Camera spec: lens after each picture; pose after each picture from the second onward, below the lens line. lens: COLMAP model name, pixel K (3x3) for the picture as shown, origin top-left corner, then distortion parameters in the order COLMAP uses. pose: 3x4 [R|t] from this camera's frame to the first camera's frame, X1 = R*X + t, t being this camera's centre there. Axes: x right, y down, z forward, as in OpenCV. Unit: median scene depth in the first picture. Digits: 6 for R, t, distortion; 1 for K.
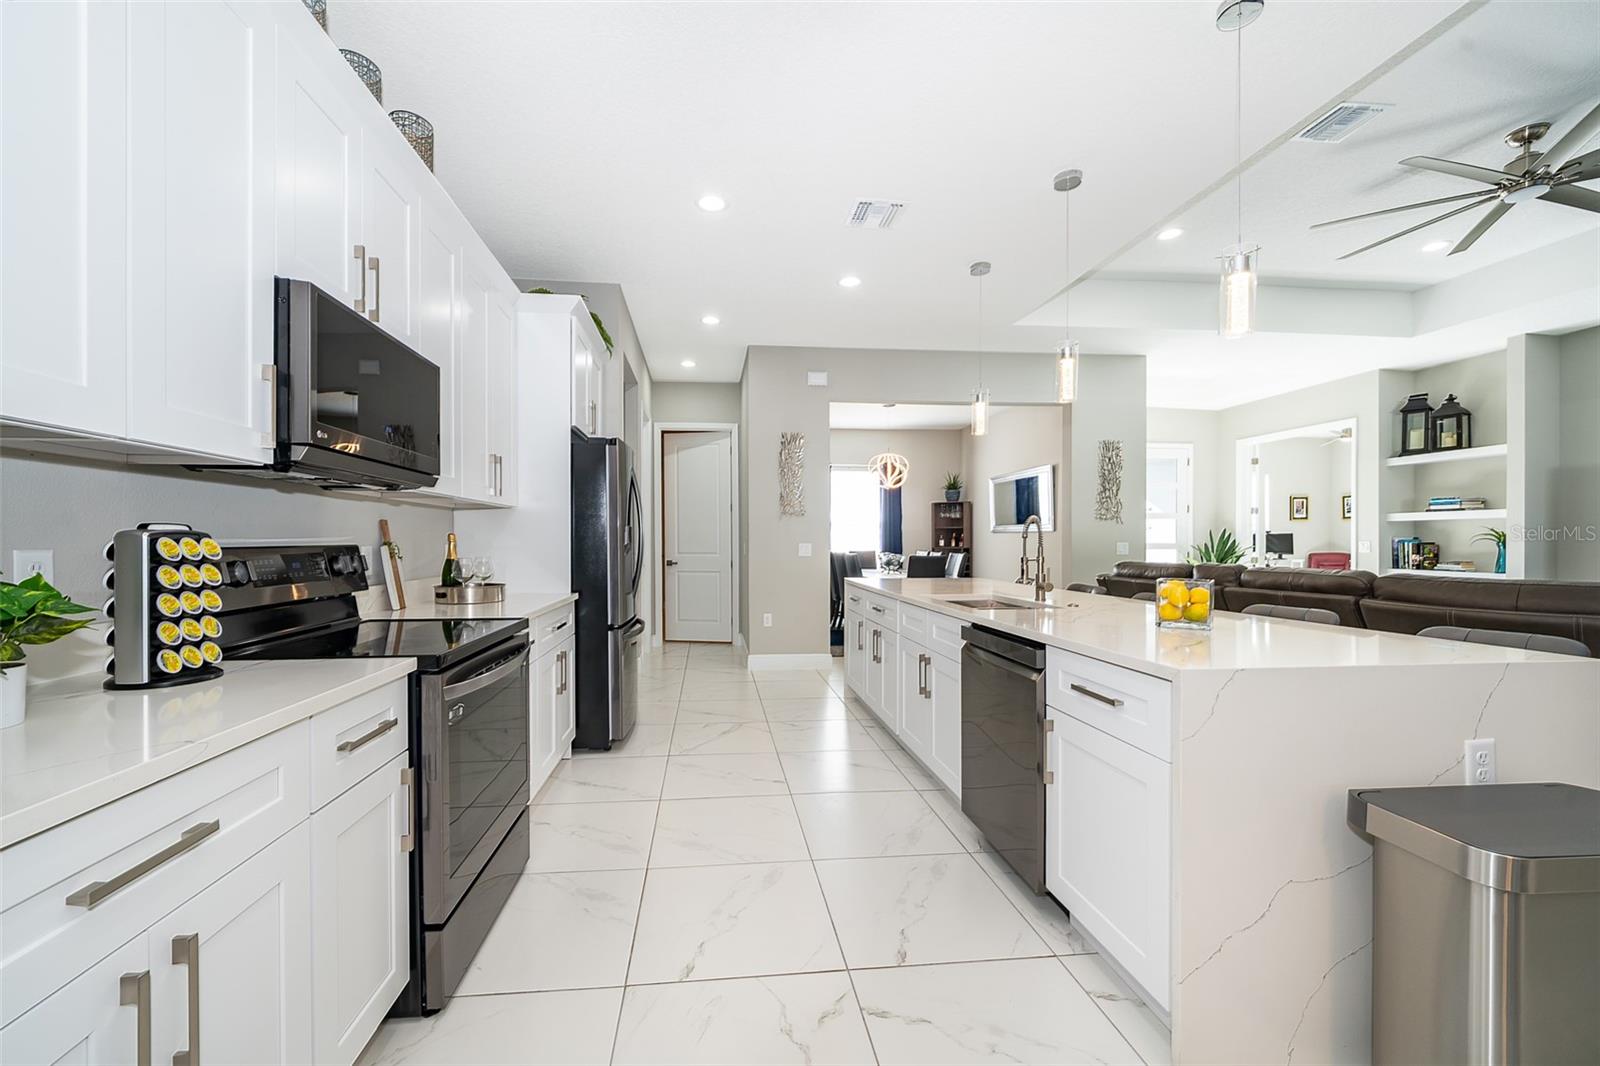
lens RADIAL K [[630.0, 0, 782.4], [0, 630.0, 538.9], [0, 0, 1]] dist [-0.001063, -0.000796]
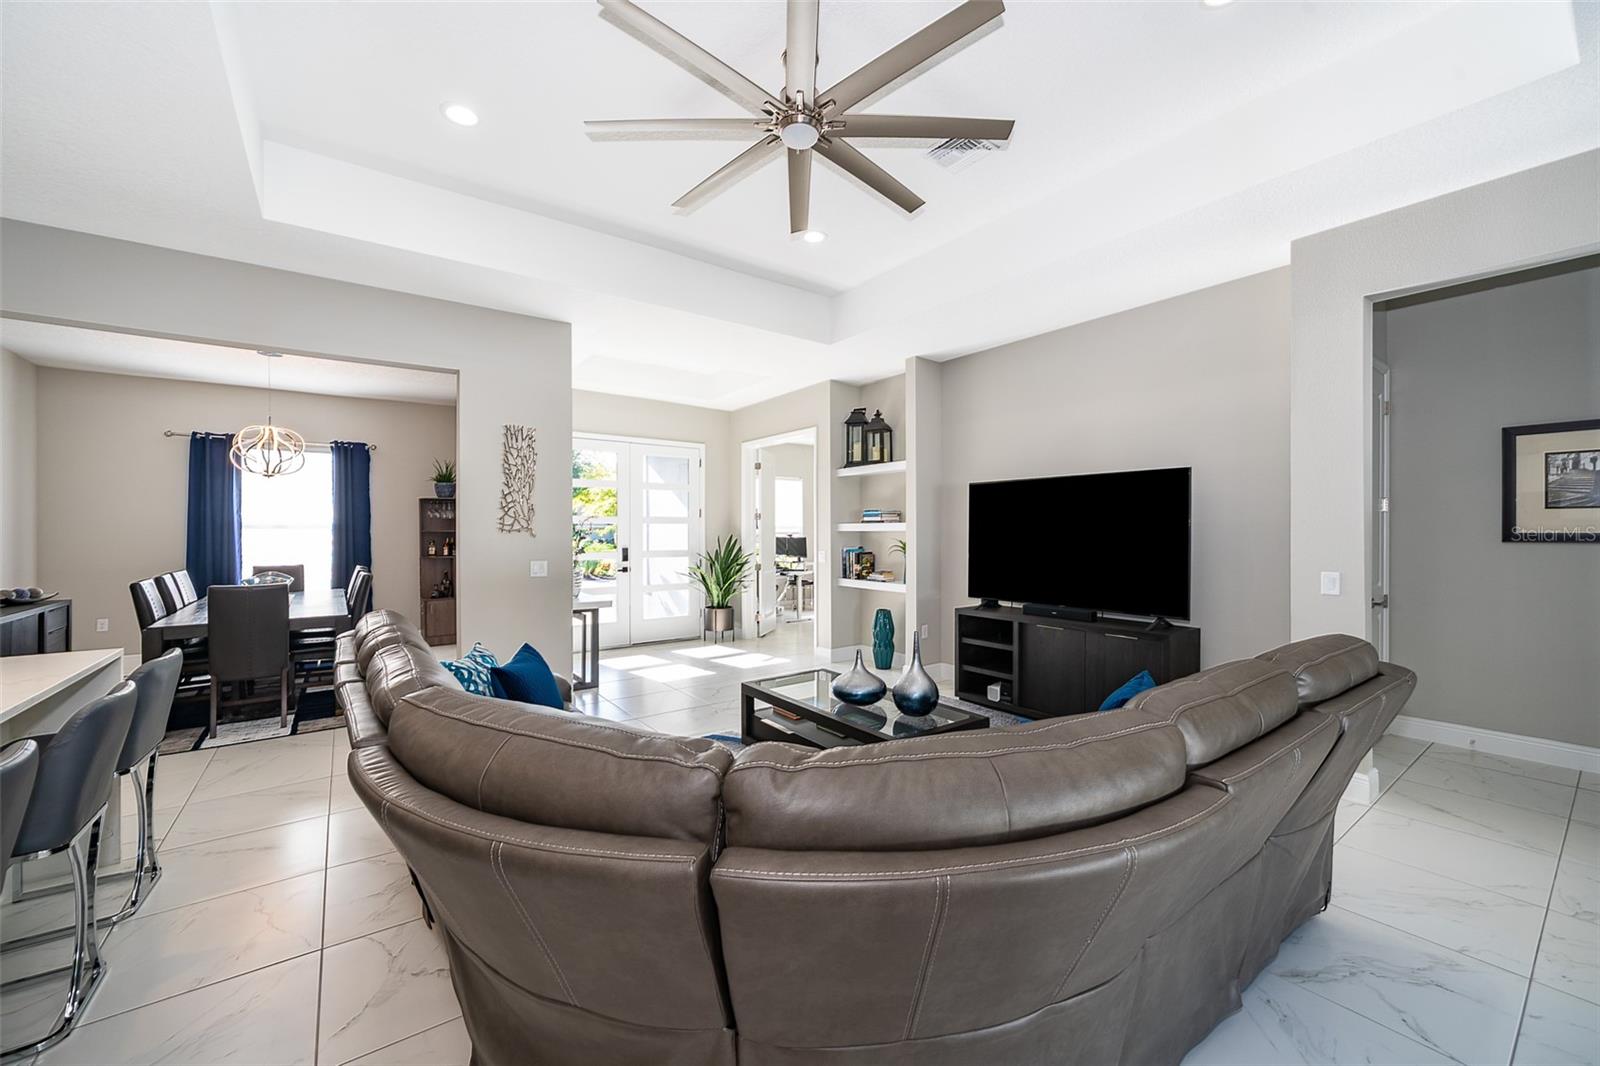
lens RADIAL K [[630.0, 0, 805.8], [0, 630.0, 530.1], [0, 0, 1]] dist [-0.001063, -0.000796]
pose [[0.855788, 0.001014, 0.517325, 0.403218], [-0.000373, 0.999999, -0.001343, -0.029226], [-0.517326, 0.000956, 0.855788, 0.164171]]
